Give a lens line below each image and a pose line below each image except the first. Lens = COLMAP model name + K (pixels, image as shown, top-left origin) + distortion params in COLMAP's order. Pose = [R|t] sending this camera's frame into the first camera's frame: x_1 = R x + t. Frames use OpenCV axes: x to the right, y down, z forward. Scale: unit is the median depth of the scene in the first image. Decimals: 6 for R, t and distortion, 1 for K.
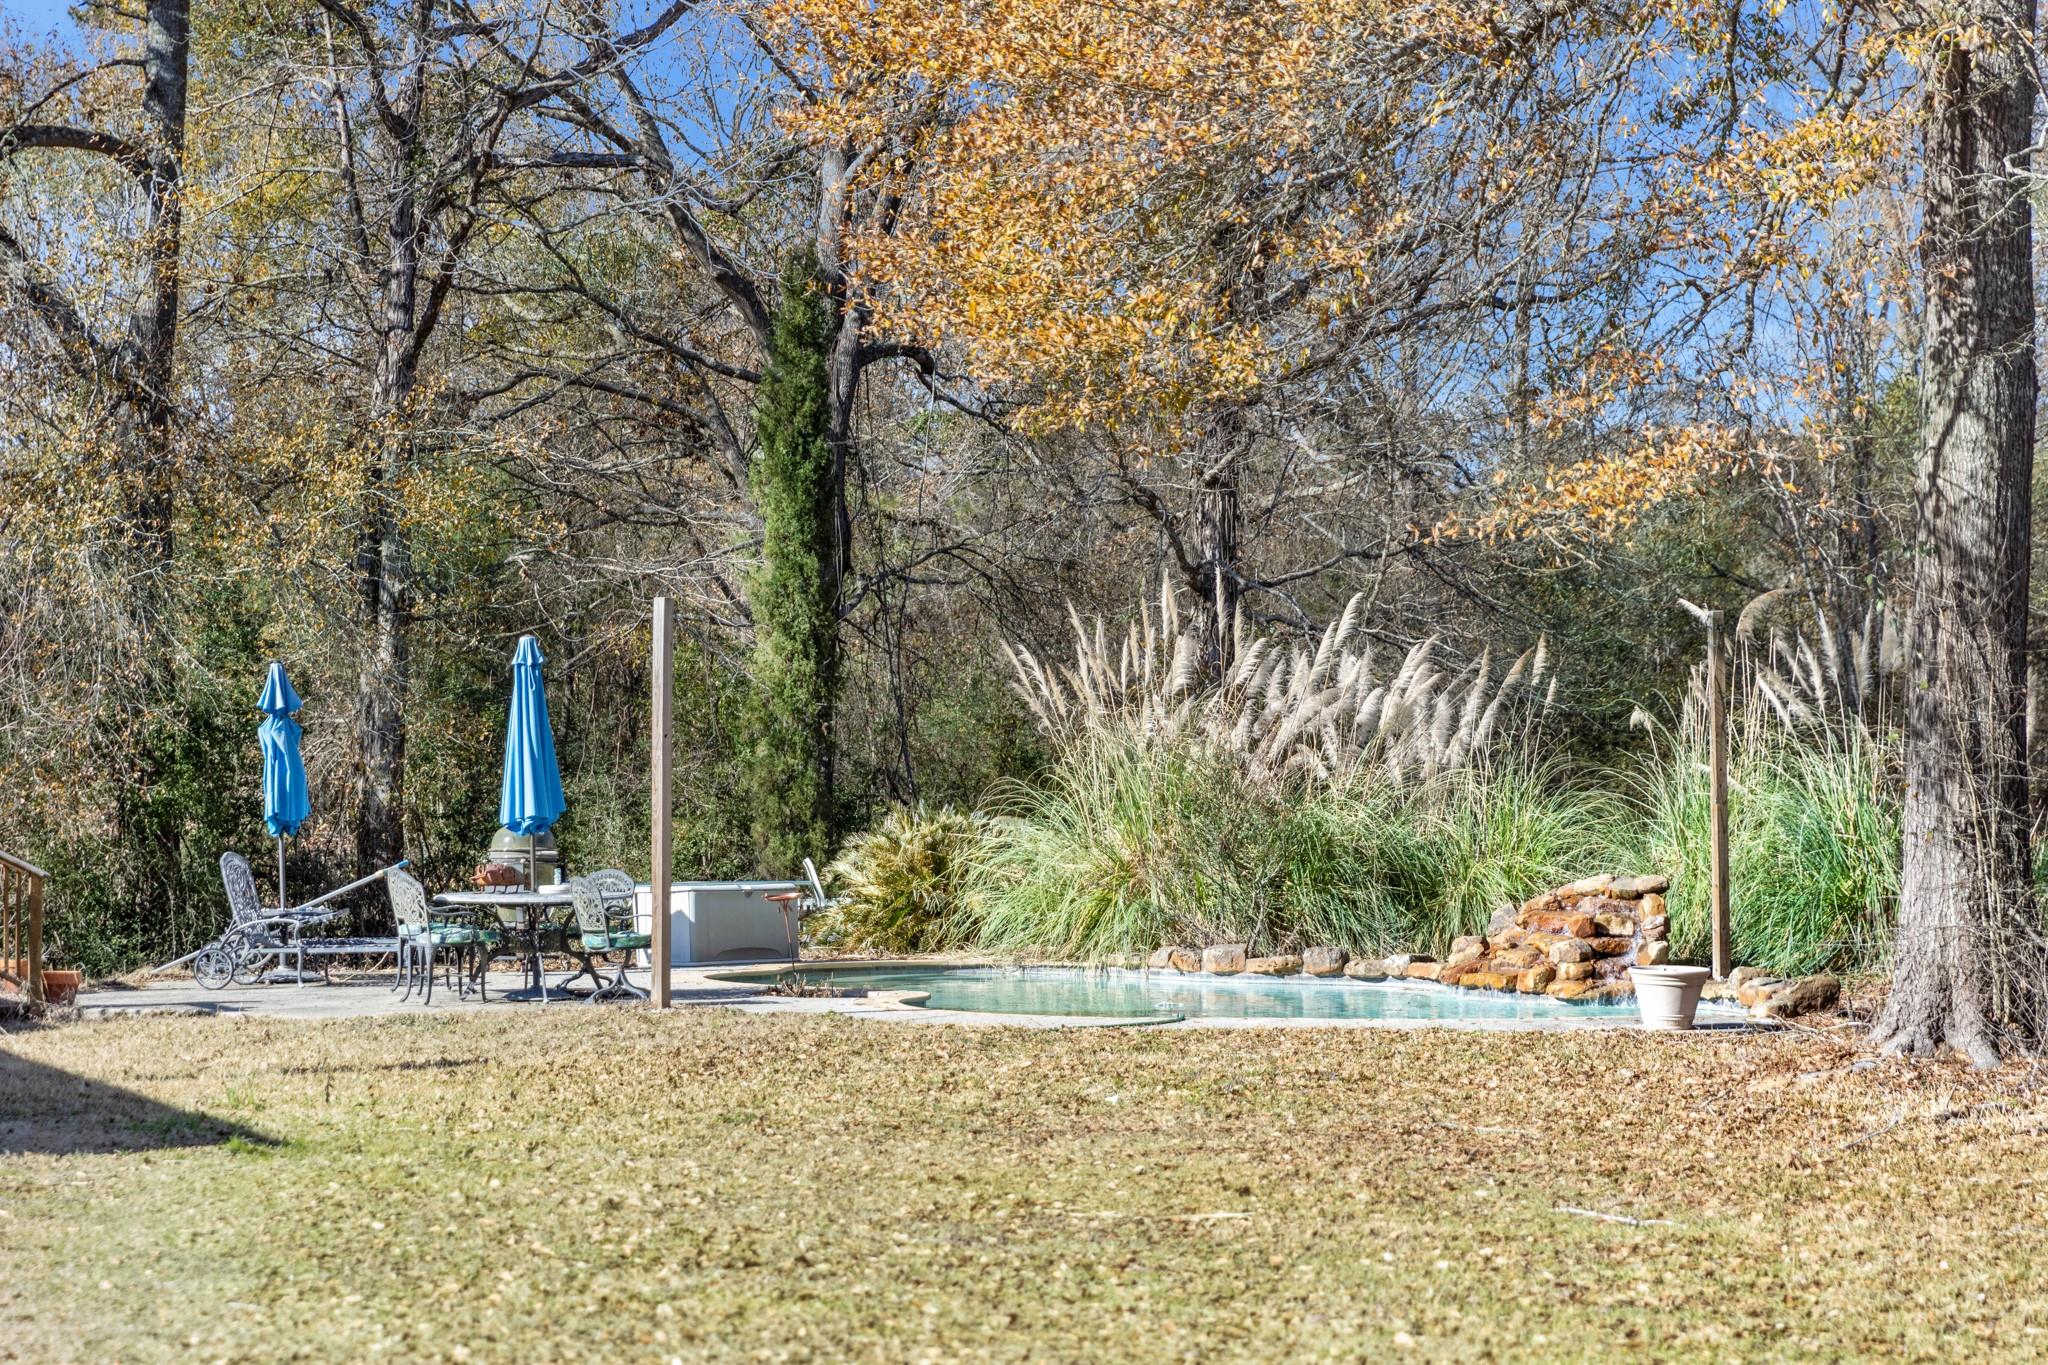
lens RADIAL K [[4091.7, 0, 1024.7], [0, 4091.7, 682.7], [0, 0, 1]] dist [-0.100041, 0.000000]
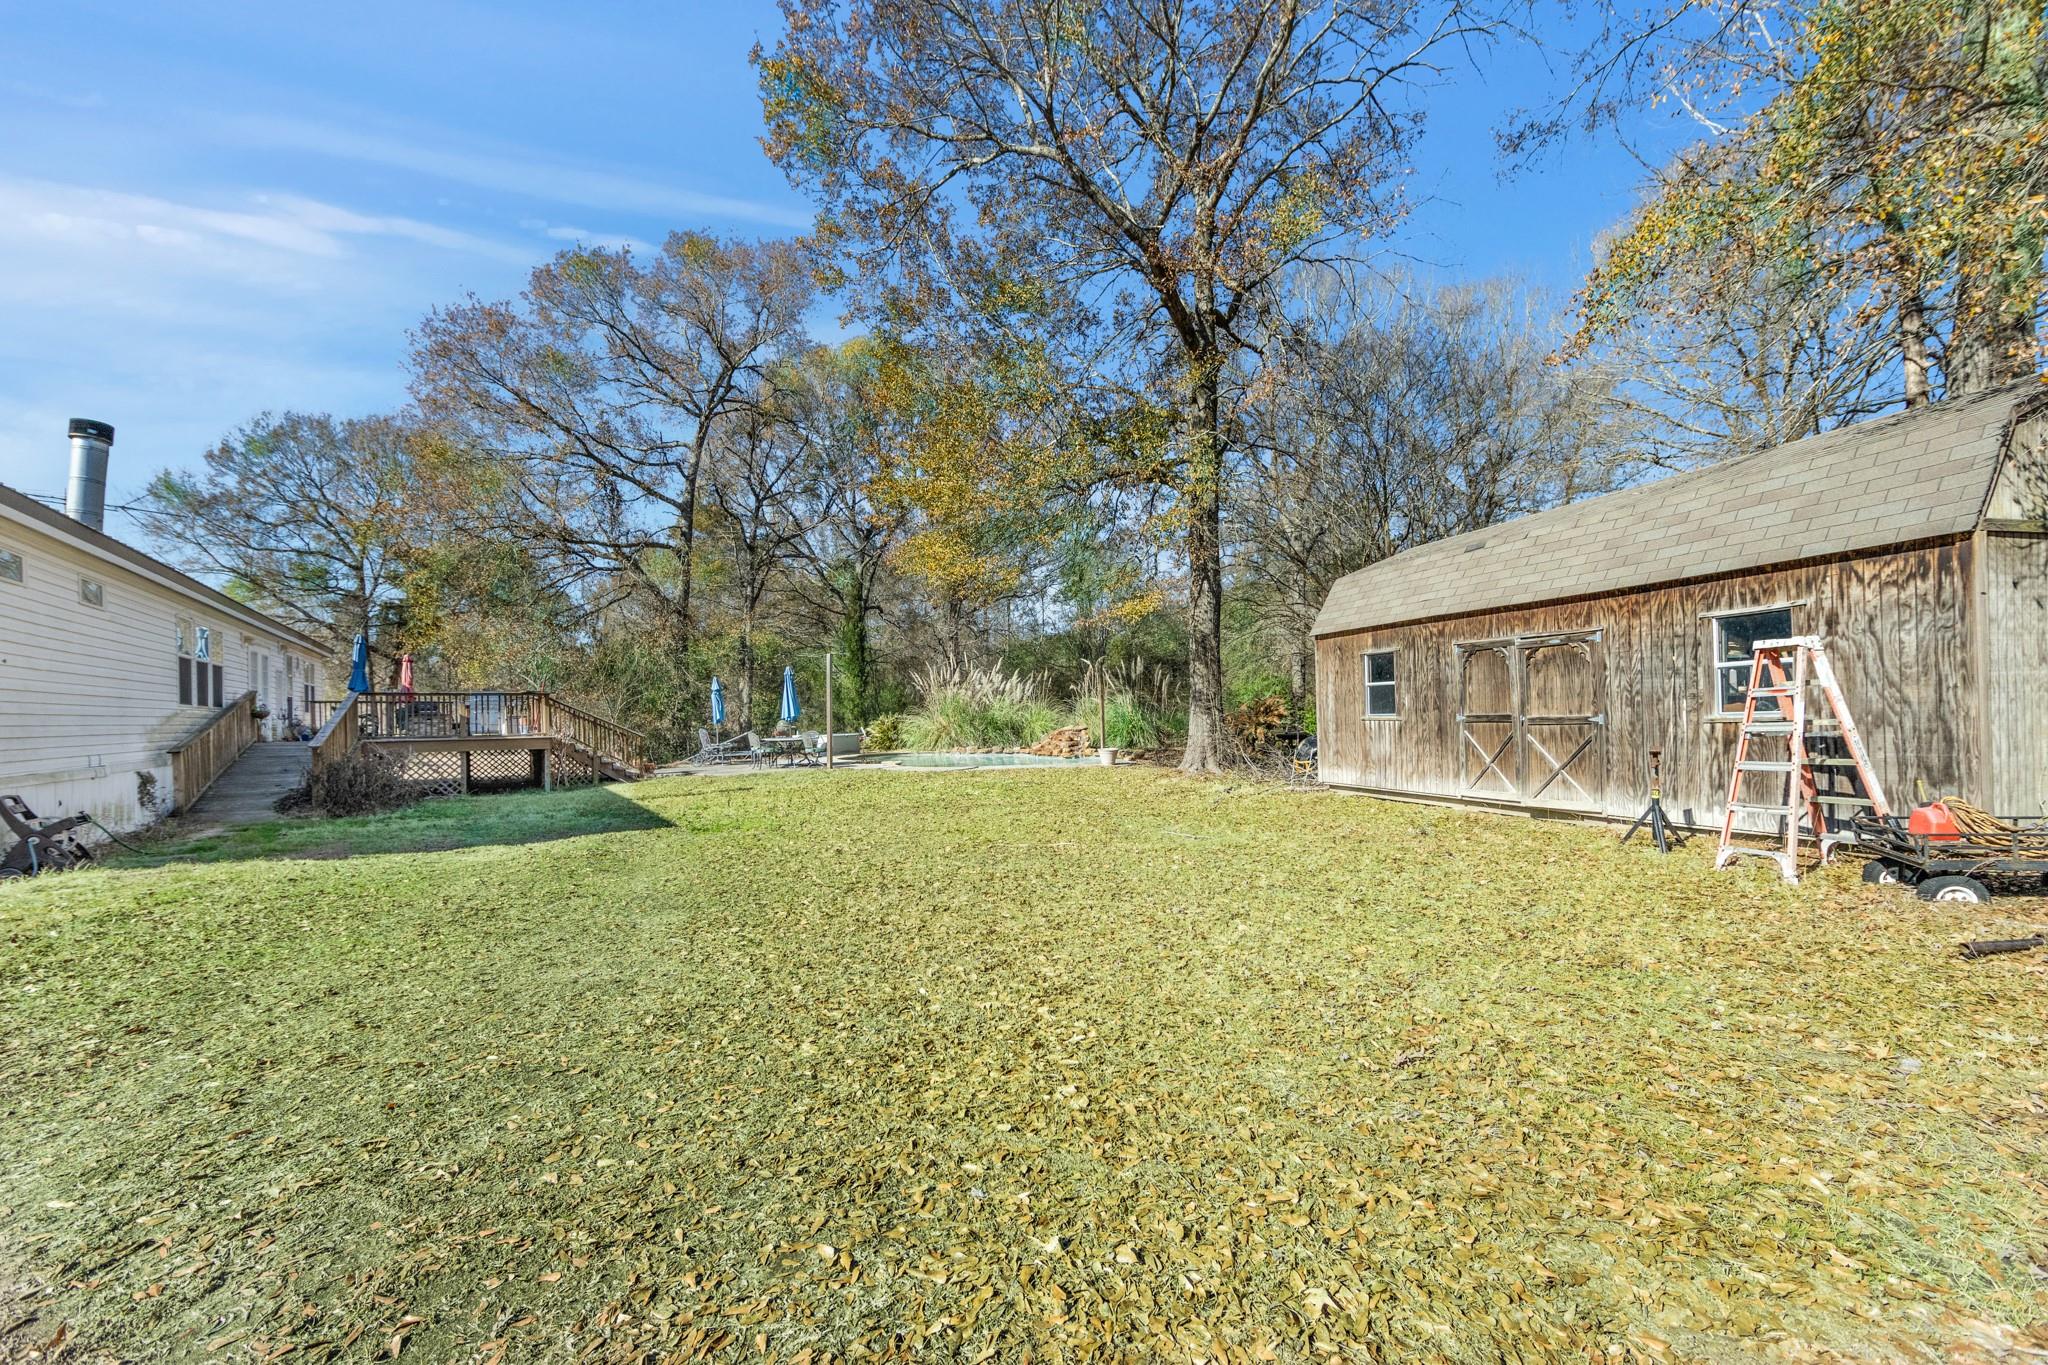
lens RADIAL K [[828.0, 0, 1061.6], [0, 828.0, 667.8], [0, 0, 1]] dist [0.001442, 0.000056]
pose [[0.978325, -0.010126, 0.206827, -0.031500], [0.016112, 0.999498, -0.027277, 0.011786], [-0.206447, 0.030018, 0.977997, 0.198701]]
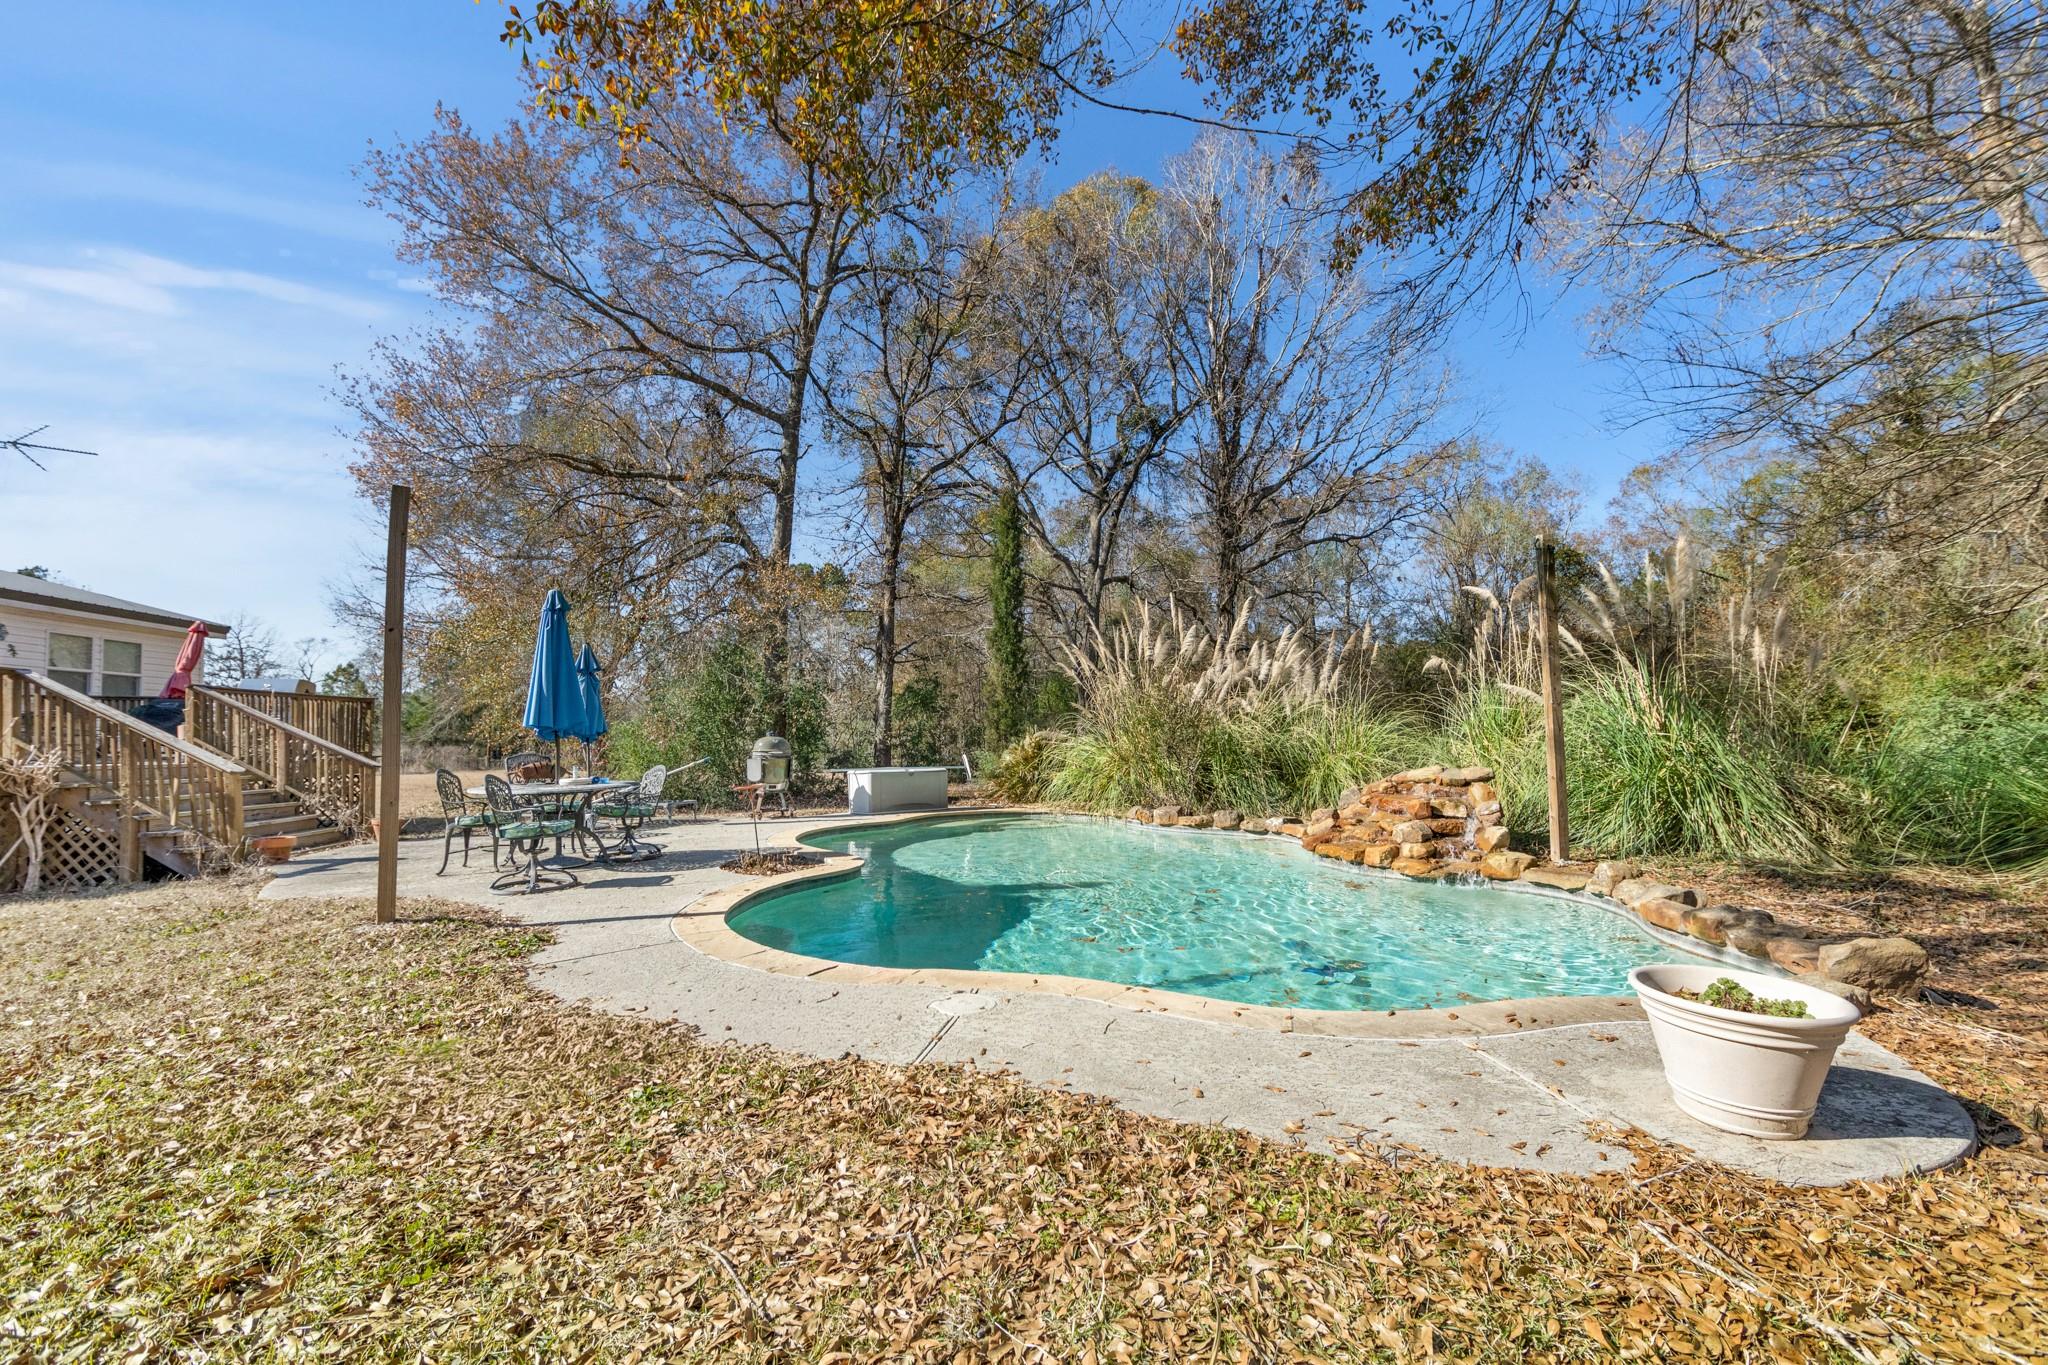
lens RADIAL K [[828.0, 0, 1012.8], [0, 828.0, 682.8], [0, 0, 1]] dist [0.001442, 0.000056]
pose [[0.965021, -0.026737, -0.260806, 0.078263], [0.016053, 0.998946, -0.043009, 0.028253], [0.261681, 0.037318, 0.964433, 0.672225]]
